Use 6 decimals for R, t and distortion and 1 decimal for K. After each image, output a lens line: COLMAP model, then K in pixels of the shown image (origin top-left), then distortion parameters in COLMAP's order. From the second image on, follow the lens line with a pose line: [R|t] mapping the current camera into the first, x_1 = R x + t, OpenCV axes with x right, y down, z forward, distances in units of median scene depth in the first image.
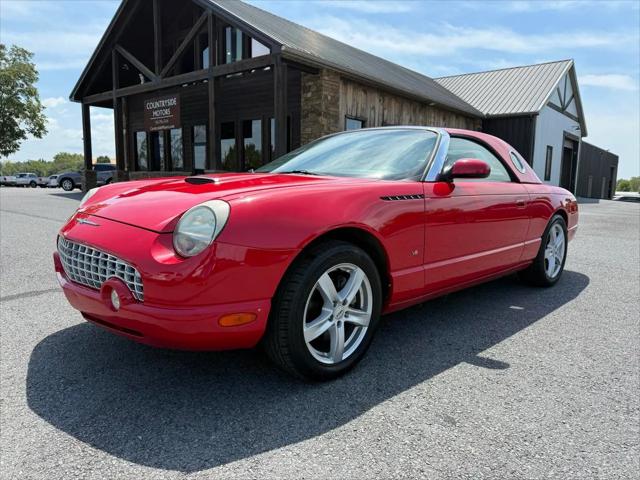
lens RADIAL K [[447.9, 0, 322.0], [0, 447.9, 243.4], [0, 0, 1]] dist [0.069576, -0.071274]
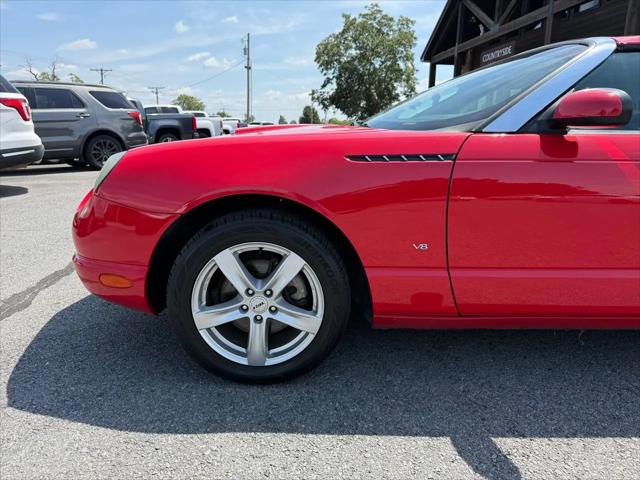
lens RADIAL K [[461.4, 0, 320.0], [0, 461.4, 240.0], [0, 0, 1]] dist [-0.004003, -0.002905]
pose [[0.721481, 0.153419, -0.675224, 0.093119], [-0.100117, 0.988012, 0.117512, -0.008708], [0.685158, -0.017181, 0.728192, 0.073729]]
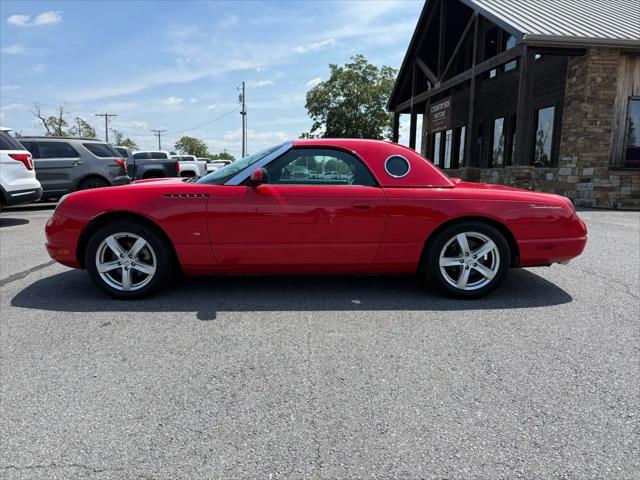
lens RADIAL K [[456.9, 0, 322.7], [0, 456.9, 243.5], [0, 0, 1]] dist [0.039515, -0.065263]
pose [[0.722070, 0.099145, -0.684679, 0.261300], [-0.094283, 0.994547, 0.044583, -0.009215], [0.685365, 0.032362, 0.727480, 0.035229]]
